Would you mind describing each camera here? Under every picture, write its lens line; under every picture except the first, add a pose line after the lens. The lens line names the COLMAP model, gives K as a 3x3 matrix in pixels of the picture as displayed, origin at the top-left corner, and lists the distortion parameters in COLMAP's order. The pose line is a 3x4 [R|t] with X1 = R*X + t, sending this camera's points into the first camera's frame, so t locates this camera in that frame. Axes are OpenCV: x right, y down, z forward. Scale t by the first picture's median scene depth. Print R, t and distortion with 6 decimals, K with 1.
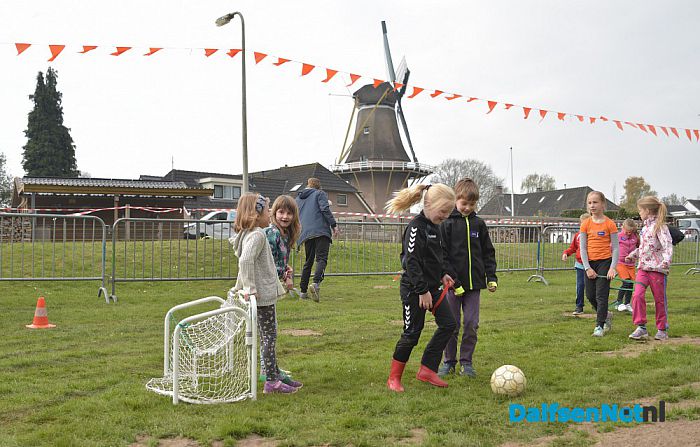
lens RADIAL K [[944.0, 0, 350.0], [0, 944.0, 223.5], [0, 0, 1]] dist [-0.141547, -0.013322]
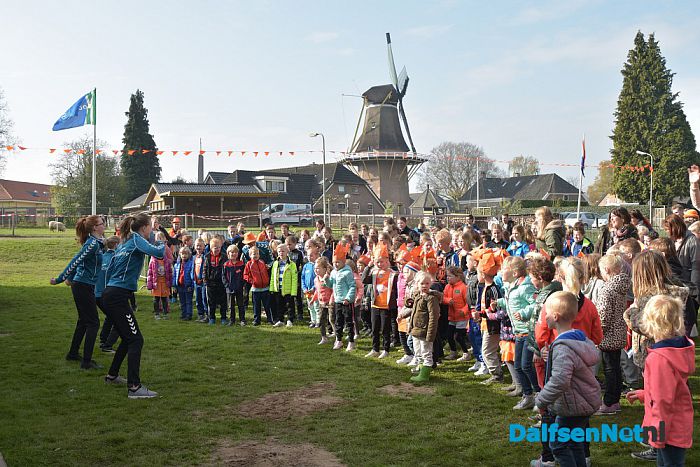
lens RADIAL K [[962.8, 0, 350.0], [0, 962.8, 233.5], [0, 0, 1]] dist [-0.003881, -0.002452]
pose [[0.999982, 0.004294, -0.004202, -0.006760], [-0.004101, 0.998983, 0.044901, -0.015374], [0.004390, -0.044883, 0.998983, -0.243183]]
